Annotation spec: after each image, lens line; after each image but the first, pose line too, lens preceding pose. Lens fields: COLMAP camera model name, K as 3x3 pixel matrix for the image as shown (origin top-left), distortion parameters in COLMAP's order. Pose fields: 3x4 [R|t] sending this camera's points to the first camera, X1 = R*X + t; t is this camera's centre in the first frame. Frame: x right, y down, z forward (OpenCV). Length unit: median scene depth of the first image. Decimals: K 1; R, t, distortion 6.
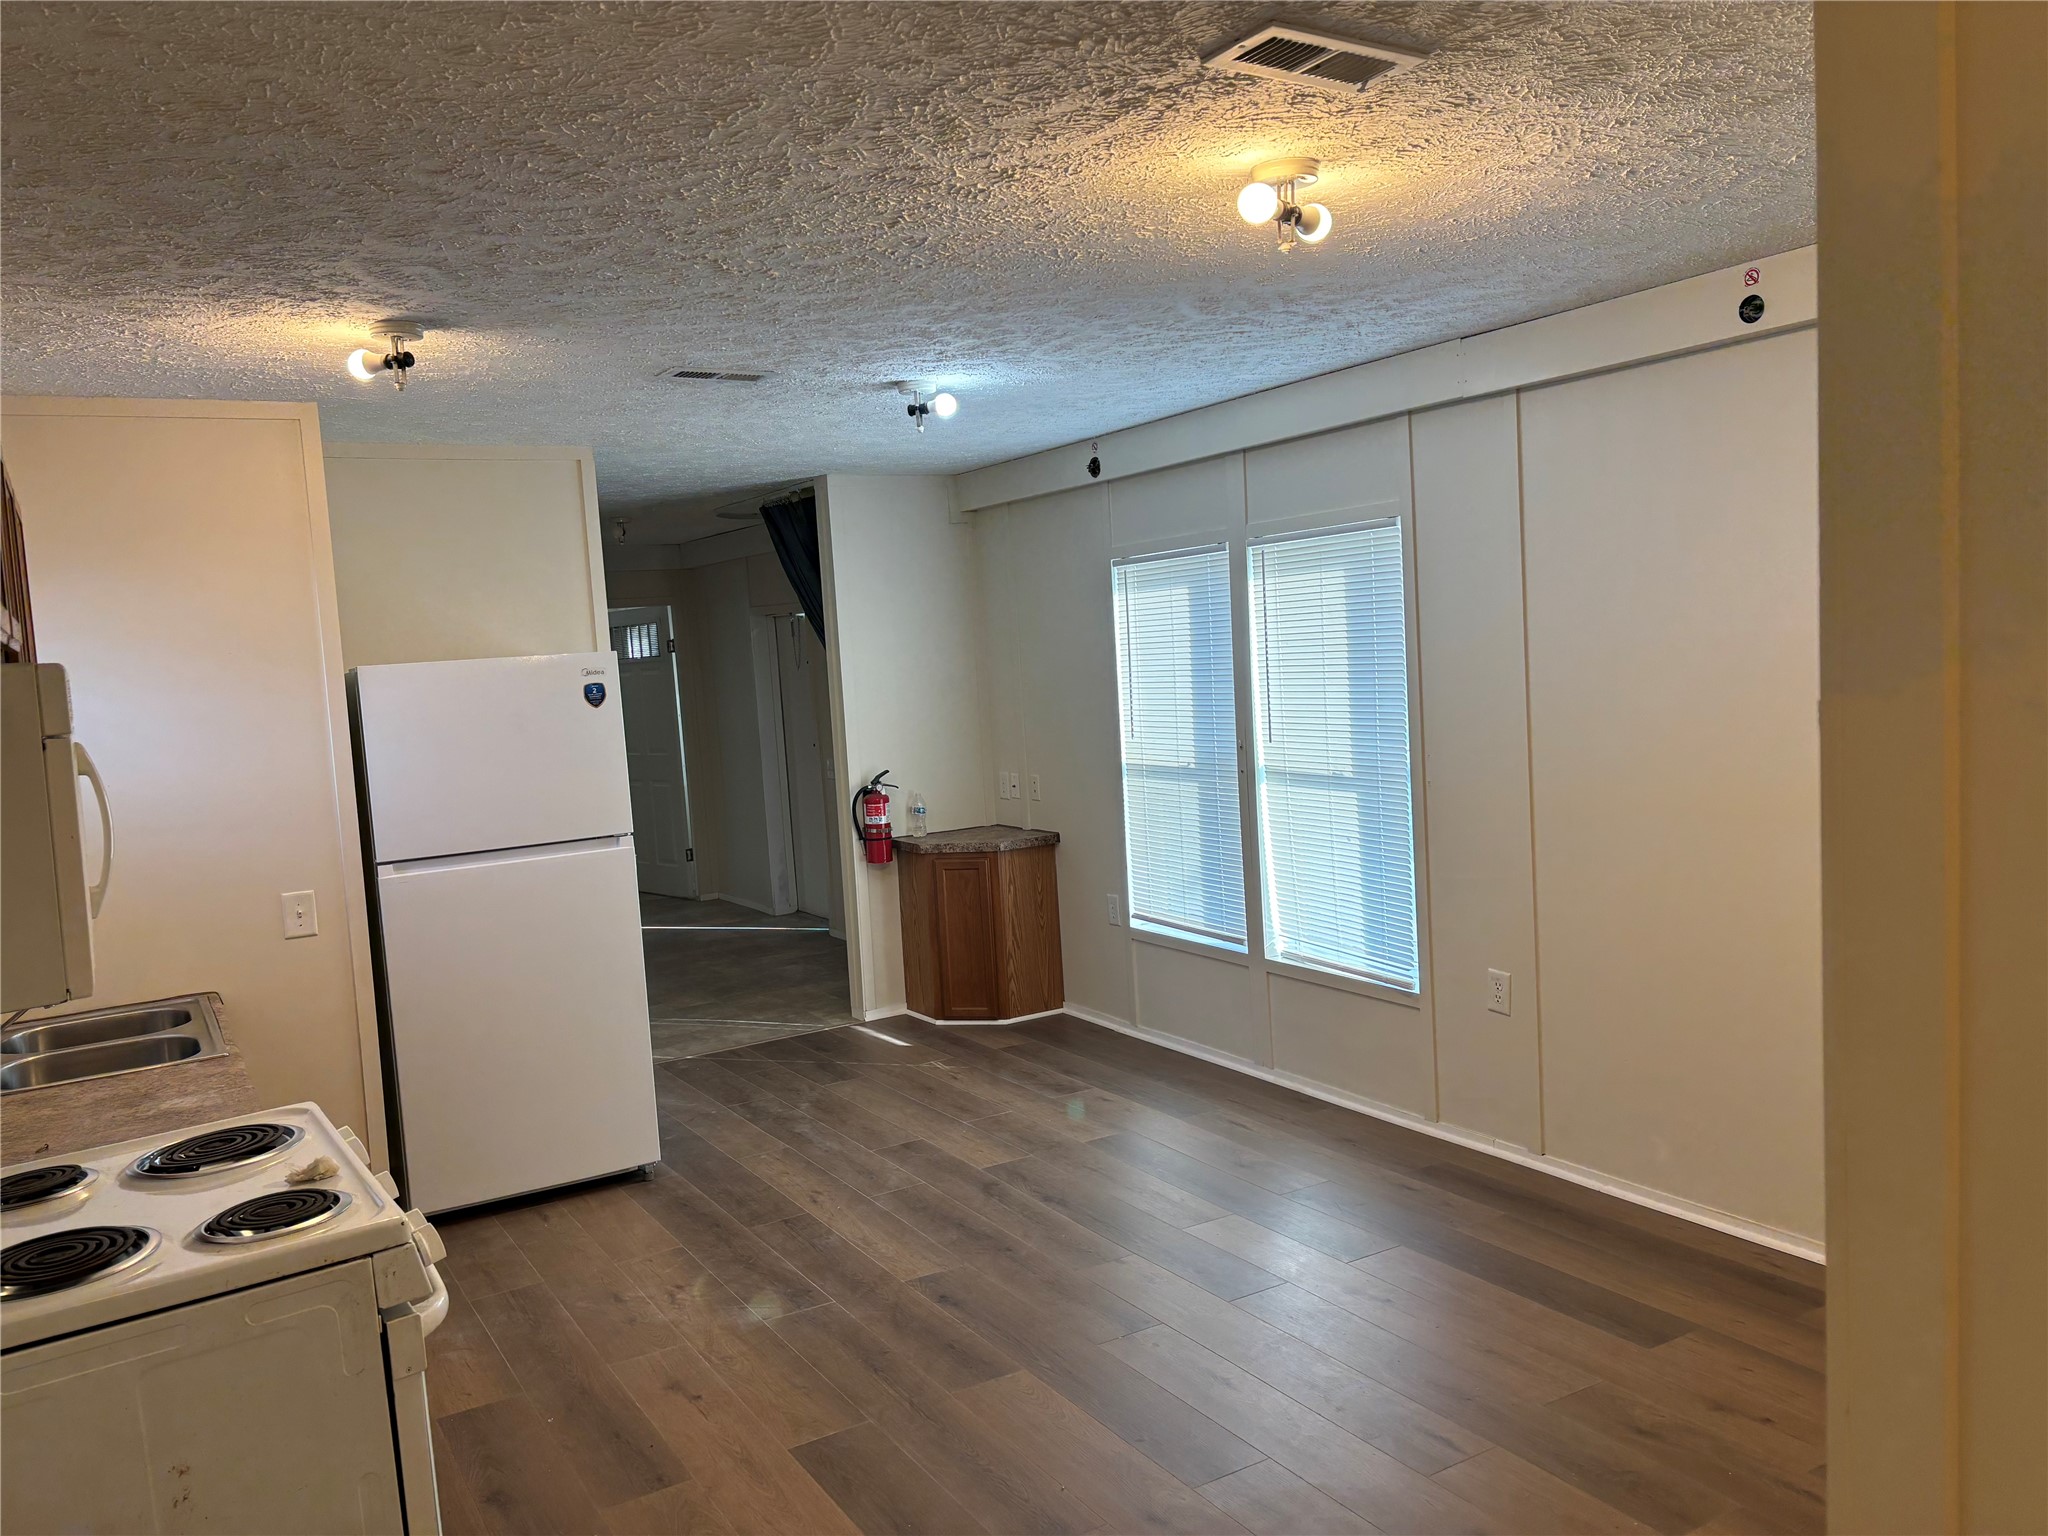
lens RADIAL K [[1556.7, 0, 1022.4], [0, 1556.7, 759.7], [0, 0, 1]] dist [0.051642, -0.038464]
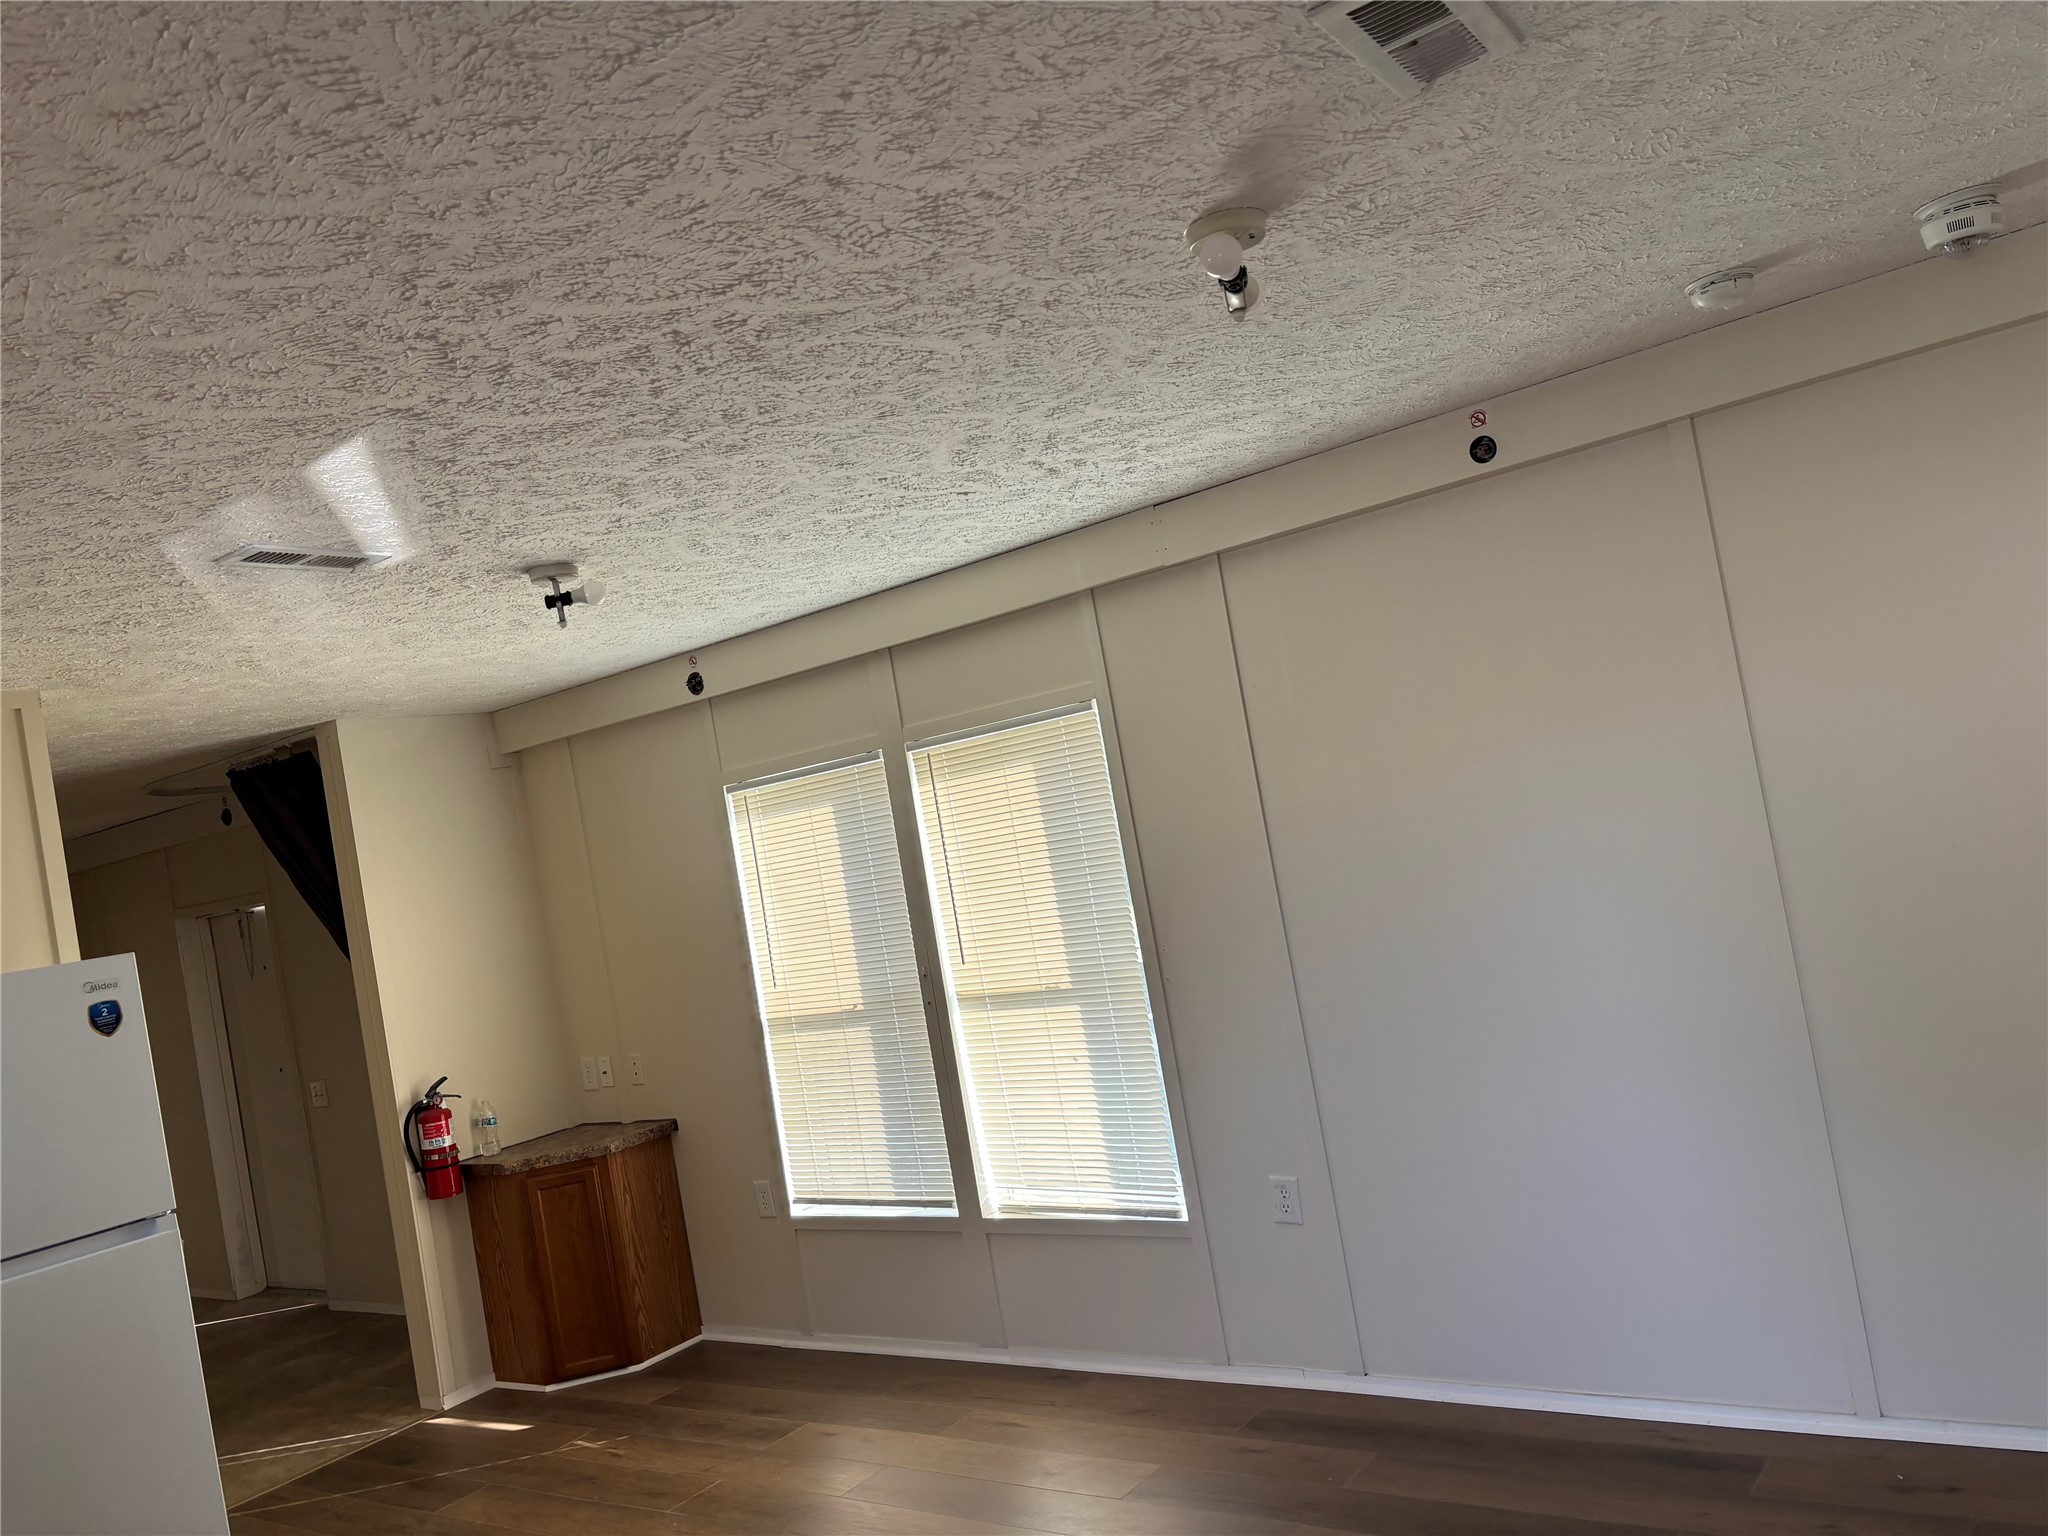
lens RADIAL K [[1556.7, 0, 1035.2], [0, 1556.7, 775.8], [0, 0, 1]] dist [0.051642, -0.038464]
pose [[0.918007, -0.084624, 0.387431, -0.122490], [0.144383, 0.981236, -0.127786, 0.001787], [-0.369348, 0.173247, 0.912999, 0.143341]]
